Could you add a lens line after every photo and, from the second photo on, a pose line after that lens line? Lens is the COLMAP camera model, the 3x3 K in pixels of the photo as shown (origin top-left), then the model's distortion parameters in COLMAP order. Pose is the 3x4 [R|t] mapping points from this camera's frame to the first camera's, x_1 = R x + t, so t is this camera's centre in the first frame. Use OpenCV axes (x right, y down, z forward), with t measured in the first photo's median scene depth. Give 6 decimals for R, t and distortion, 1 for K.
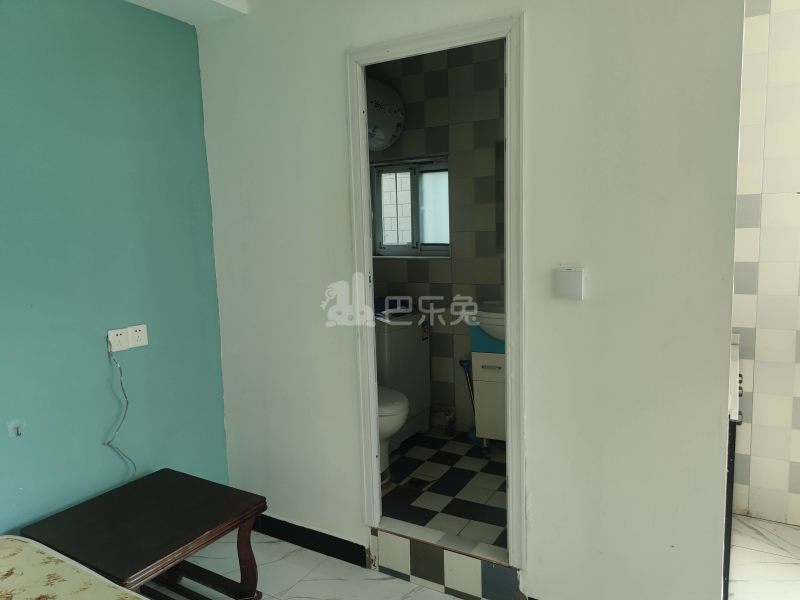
lens RADIAL K [[576.4, 0, 400.0], [0, 576.4, 300.0], [0, 0, 1]] dist [0.011501, -0.003264]
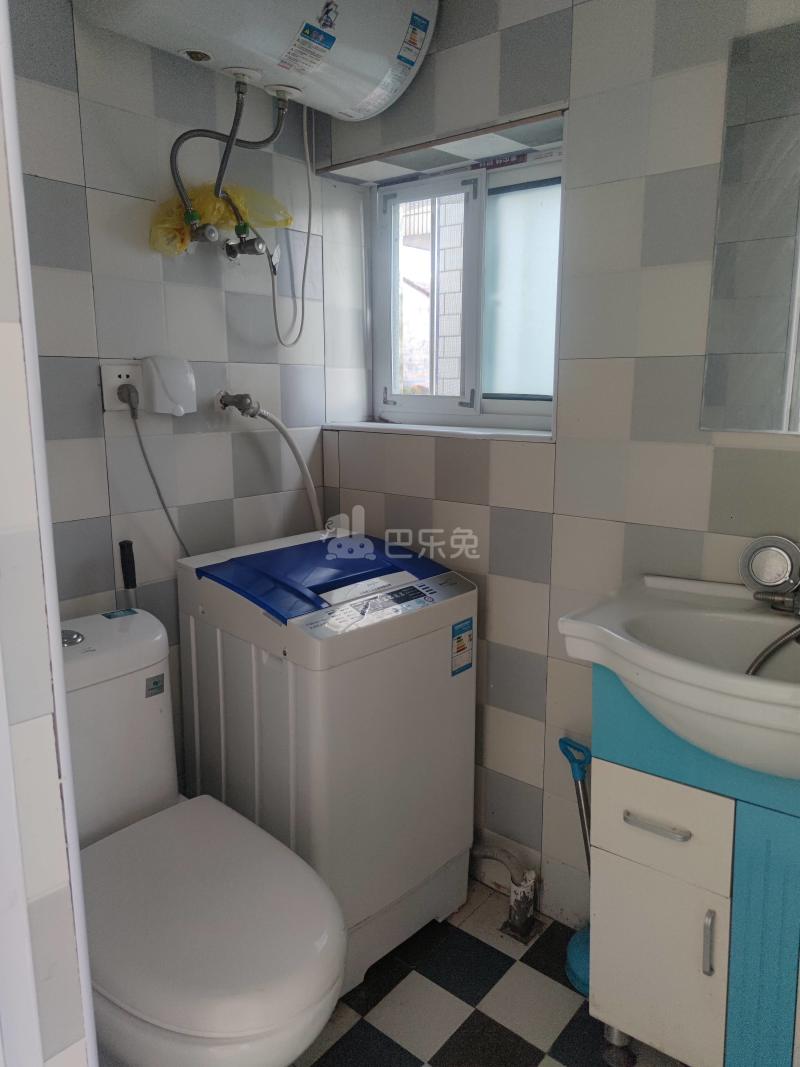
lens RADIAL K [[768.8, 0, 400.0], [0, 768.8, 533.5], [0, 0, 1]] dist [0.011501, -0.003264]
pose [[0.983756, 0.064618, -0.167476, 0.076237], [-0.052136, 0.995598, 0.077888, -0.046610], [0.171772, -0.067892, 0.982794, 0.526327]]
